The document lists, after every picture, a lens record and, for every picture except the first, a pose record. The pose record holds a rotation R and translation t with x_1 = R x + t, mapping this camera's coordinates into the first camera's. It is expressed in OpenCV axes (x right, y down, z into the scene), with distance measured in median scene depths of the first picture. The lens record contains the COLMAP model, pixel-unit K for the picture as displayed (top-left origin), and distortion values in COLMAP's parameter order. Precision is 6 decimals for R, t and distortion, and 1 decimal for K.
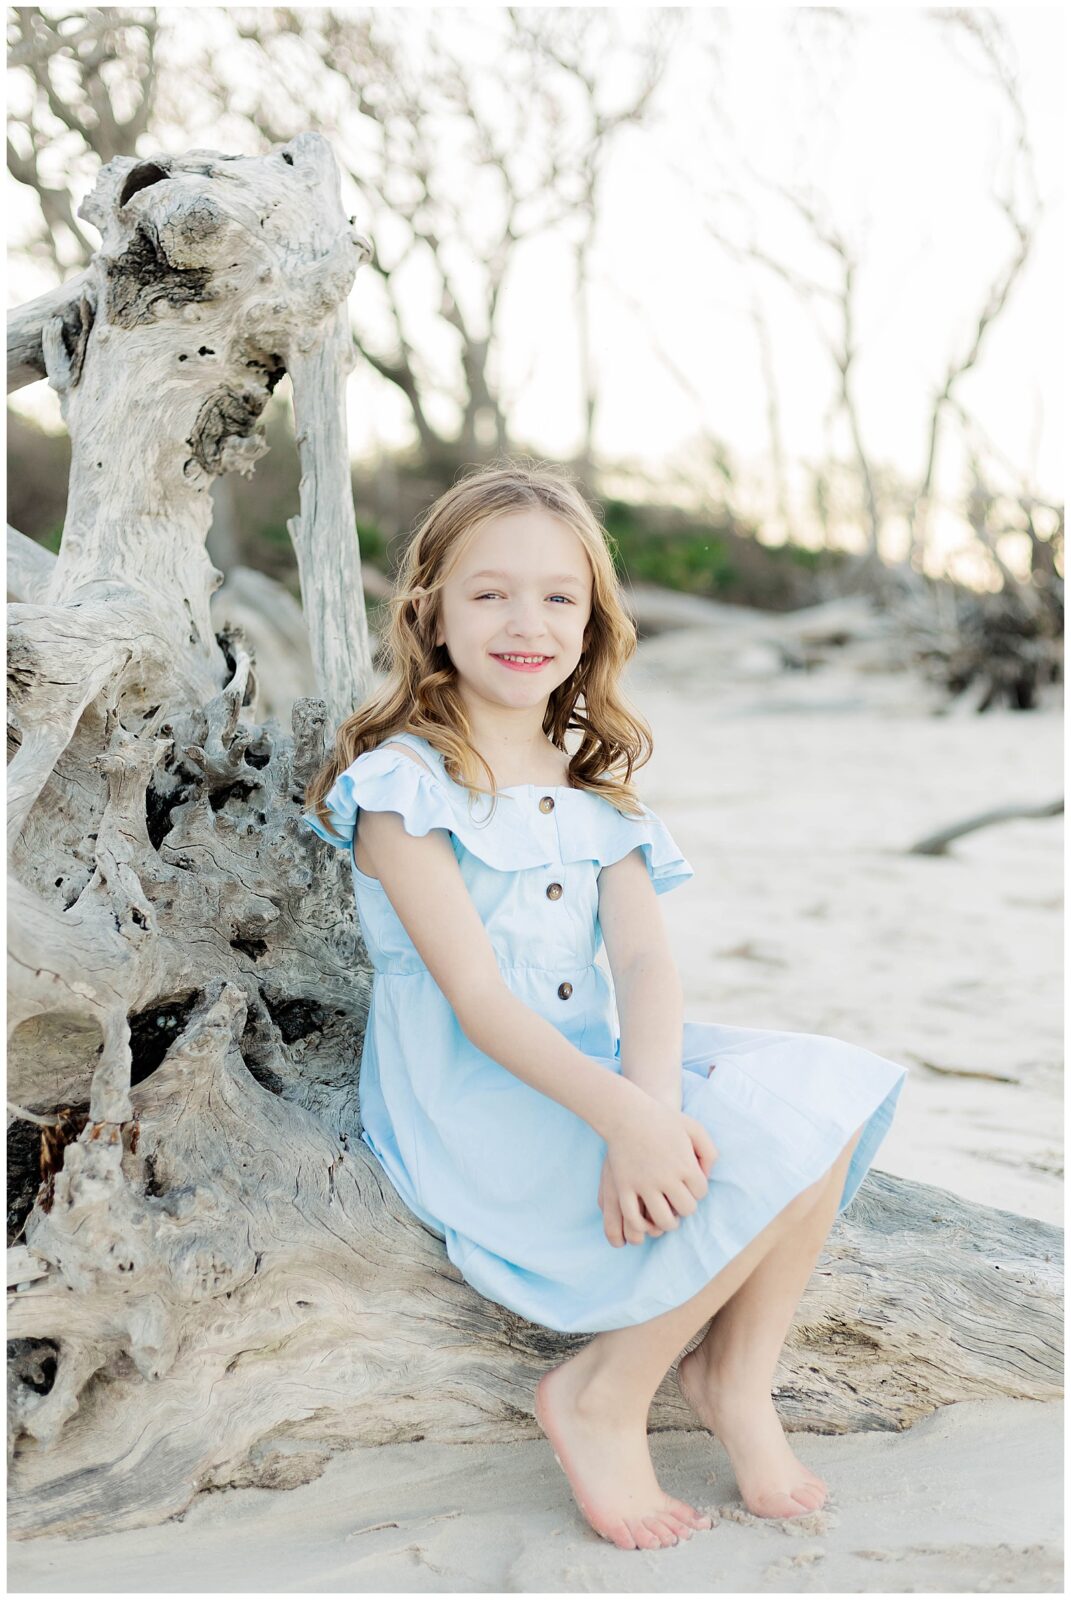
lens RADIAL K [[2558.1, 0, 535.5], [0, 2558.1, 800.0], [0, 0, 1]] dist [0.190617, 0.014767]
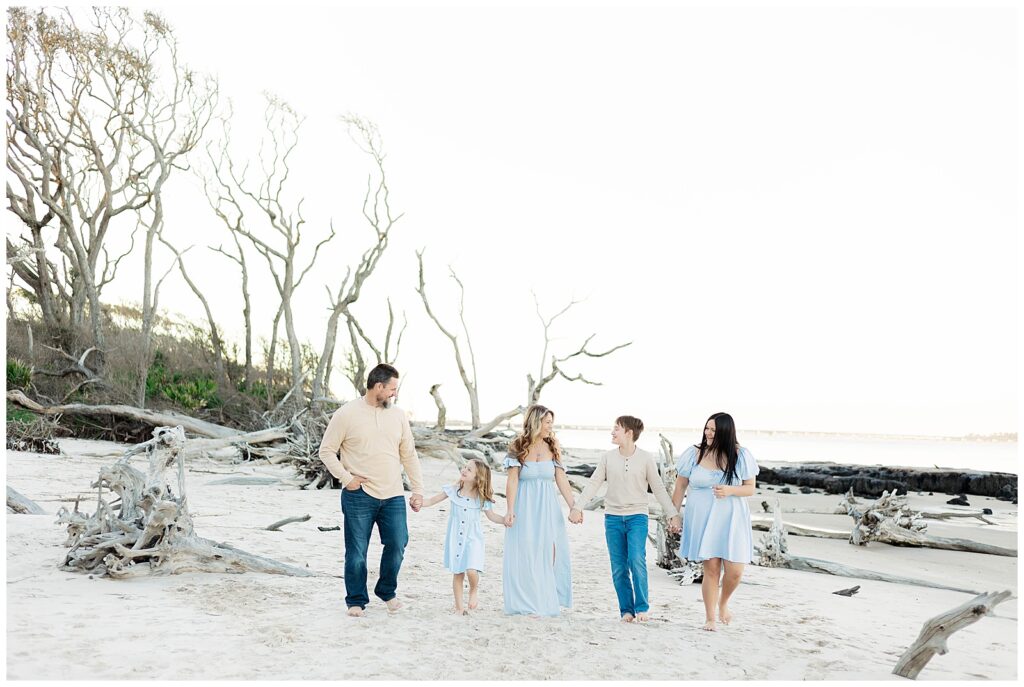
lens RADIAL K [[1637.2, 0, 512.0], [0, 1637.2, 343.5], [0, 0, 1]] dist [0.190617, 0.014767]
pose [[0.965514, 0.075407, 0.249191, -0.019132], [-0.047009, 0.991899, -0.118014, 0.002669], [-0.256071, 0.102230, 0.961237, -0.208954]]
